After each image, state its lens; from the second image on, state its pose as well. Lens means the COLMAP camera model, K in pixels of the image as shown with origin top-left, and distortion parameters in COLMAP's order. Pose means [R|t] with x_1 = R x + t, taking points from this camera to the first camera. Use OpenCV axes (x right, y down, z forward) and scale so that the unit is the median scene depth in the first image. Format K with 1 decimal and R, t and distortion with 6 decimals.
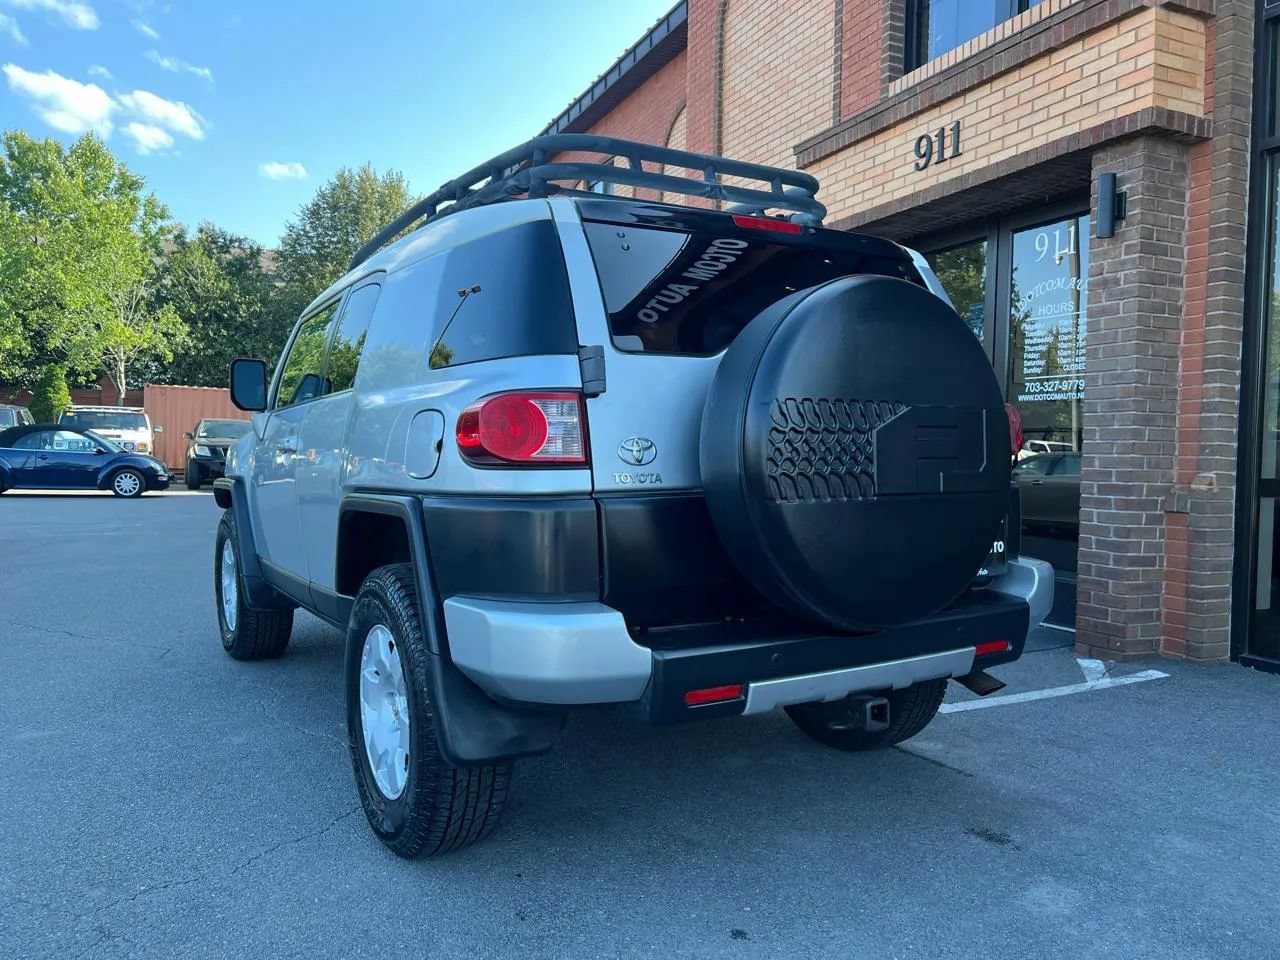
lens RADIAL K [[960.1, 0, 649.7], [0, 960.1, 487.6], [0, 0, 1]] dist [0.047572, -0.053675]
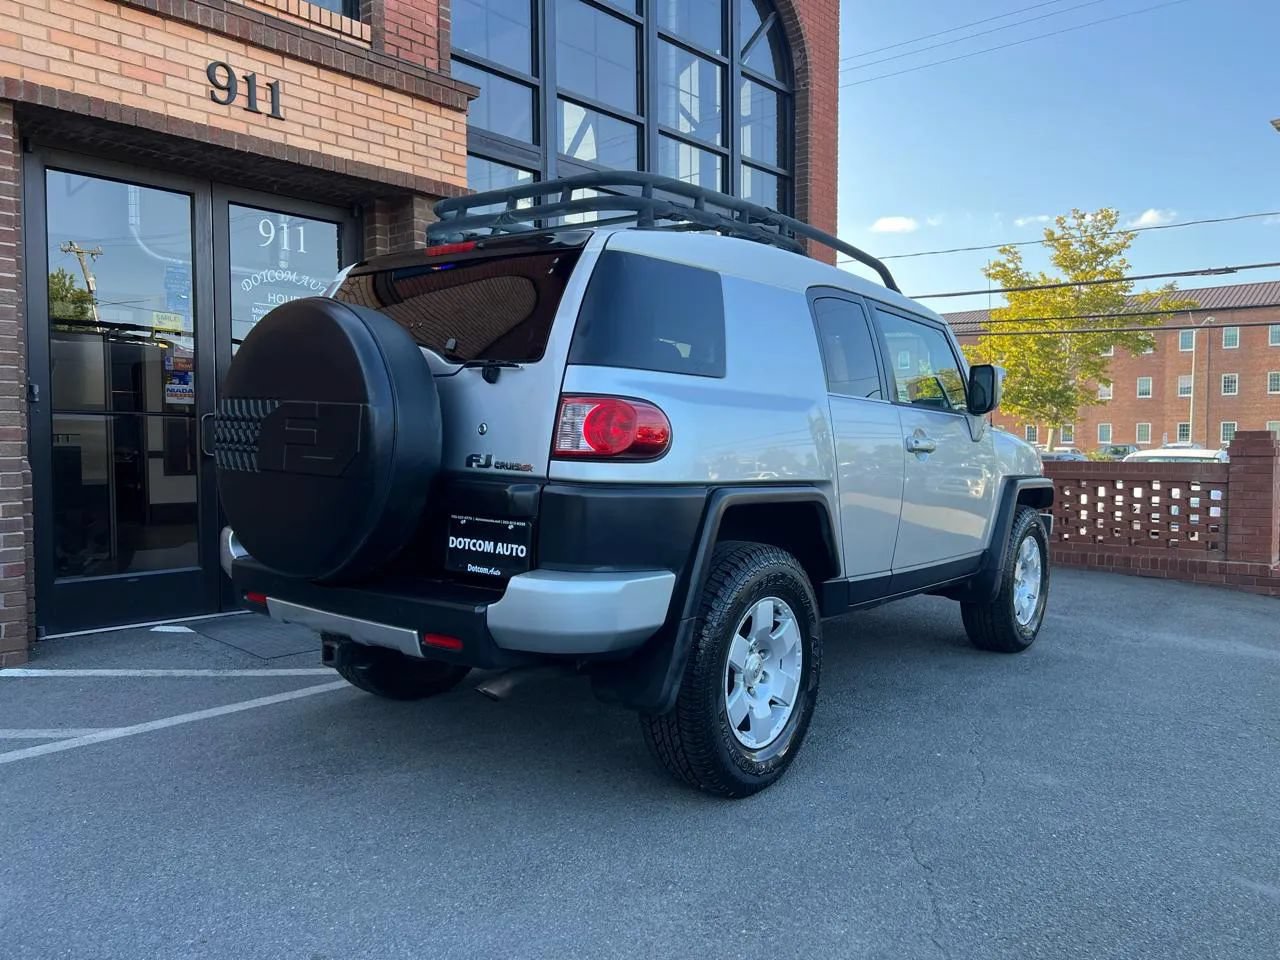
lens RADIAL K [[961.2, 0, 633.5], [0, 961.2, 481.3], [0, 0, 1]] dist [0.046751, -0.054556]
pose [[-0.399822, -0.057608, 0.914781, -0.819064], [0.025772, 0.996922, 0.074045, -0.070122], [-0.916231, 0.053181, -0.397106, 1.292706]]
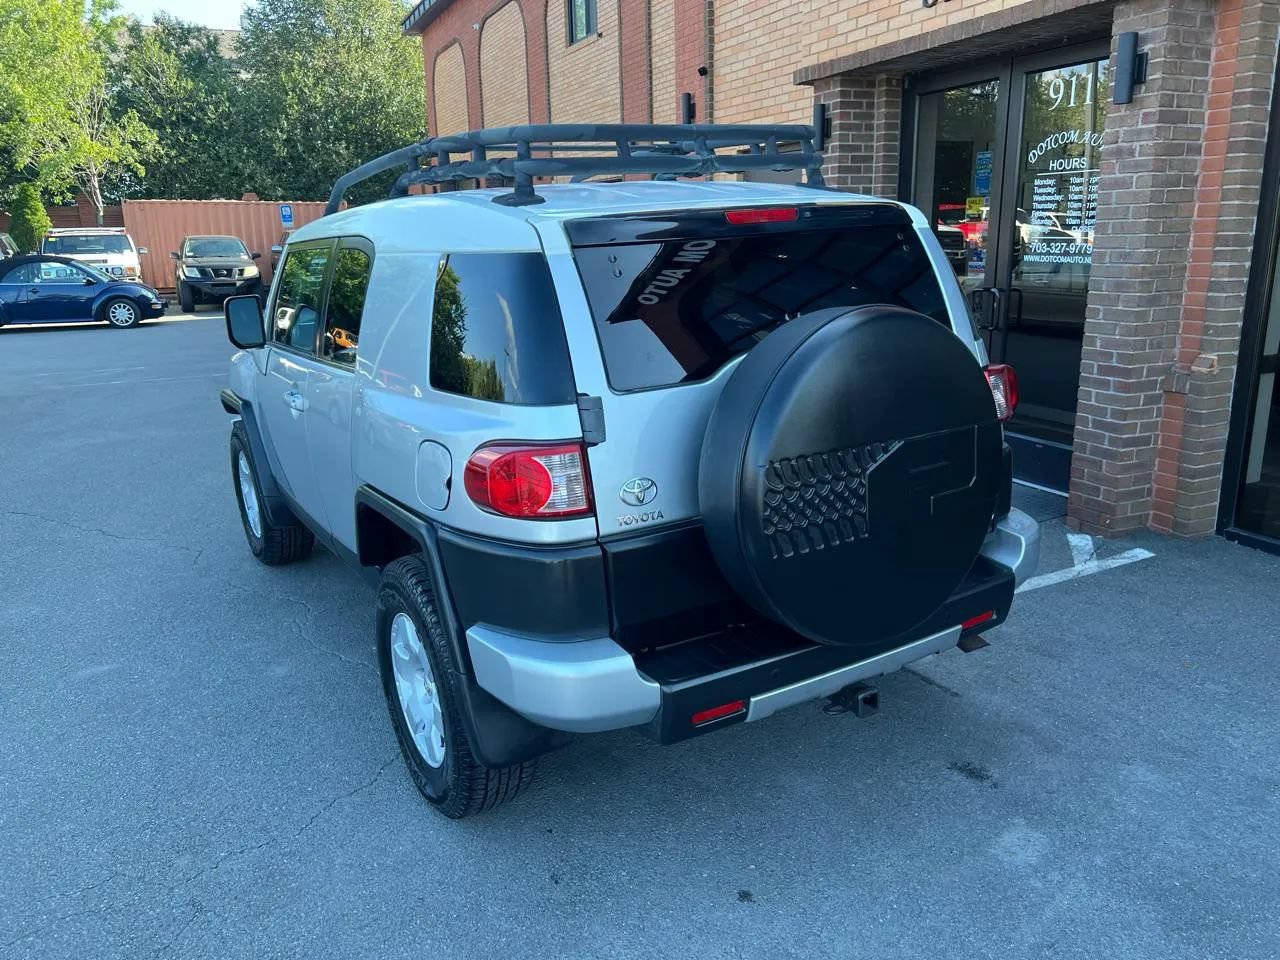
lens RADIAL K [[960.2, 0, 638.9], [0, 960.2, 485.0], [0, 0, 1]] dist [0.046123, -0.051587]
pose [[0.999037, -0.039779, -0.018506, 0.003084], [0.042881, 0.974535, 0.220096, -0.125665], [0.009279, -0.220677, 0.975303, -0.006485]]
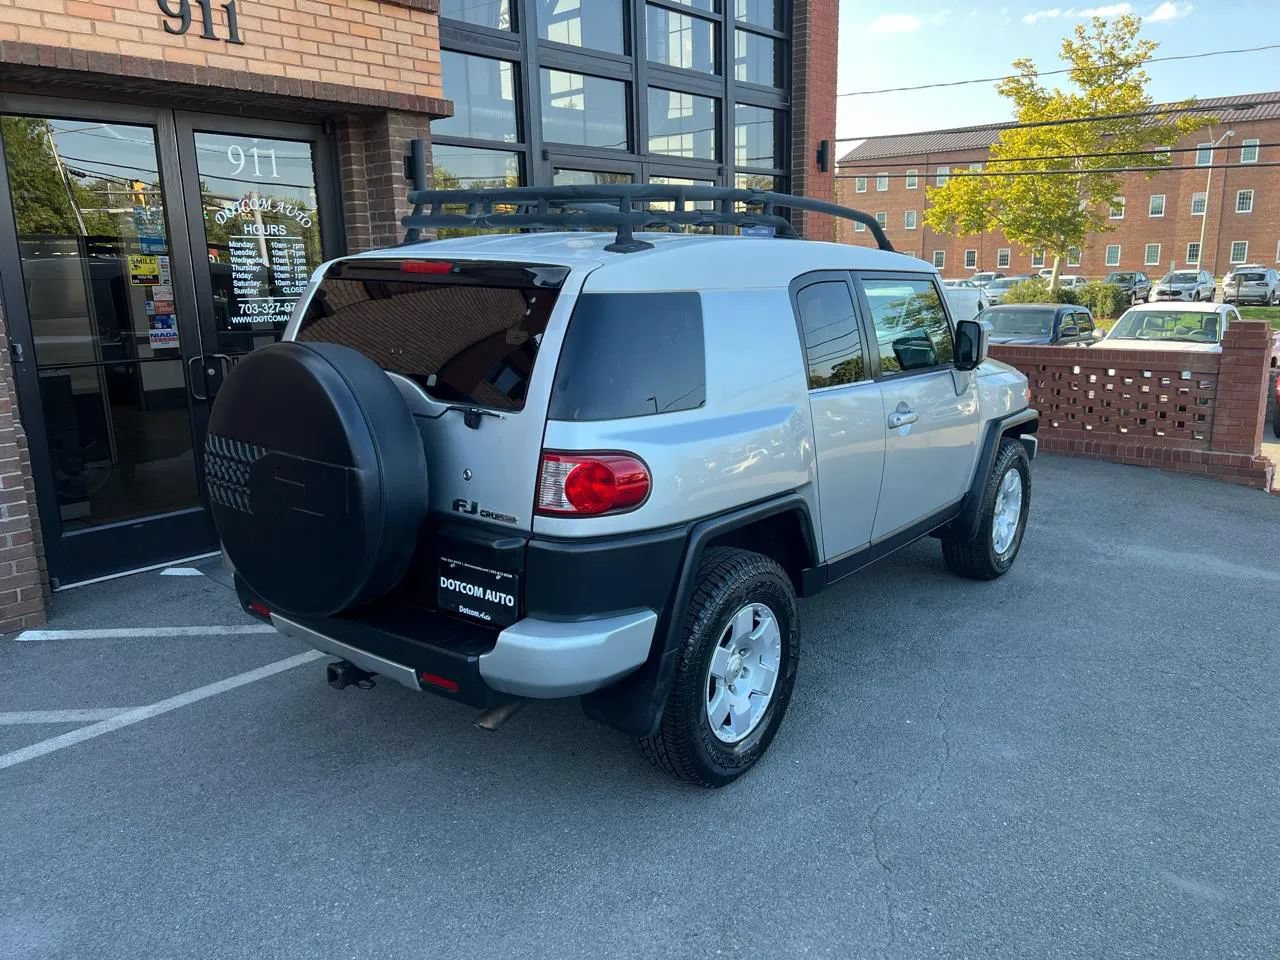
lens RADIAL K [[960.2, 0, 638.9], [0, 960.2, 485.0], [0, 0, 1]] dist [0.046123, -0.051587]
pose [[-0.407061, -0.212806, 0.888265, -0.822116], [0.043793, 0.966816, 0.251694, -0.196640], [-0.912351, 0.141354, -0.384233, 1.276704]]
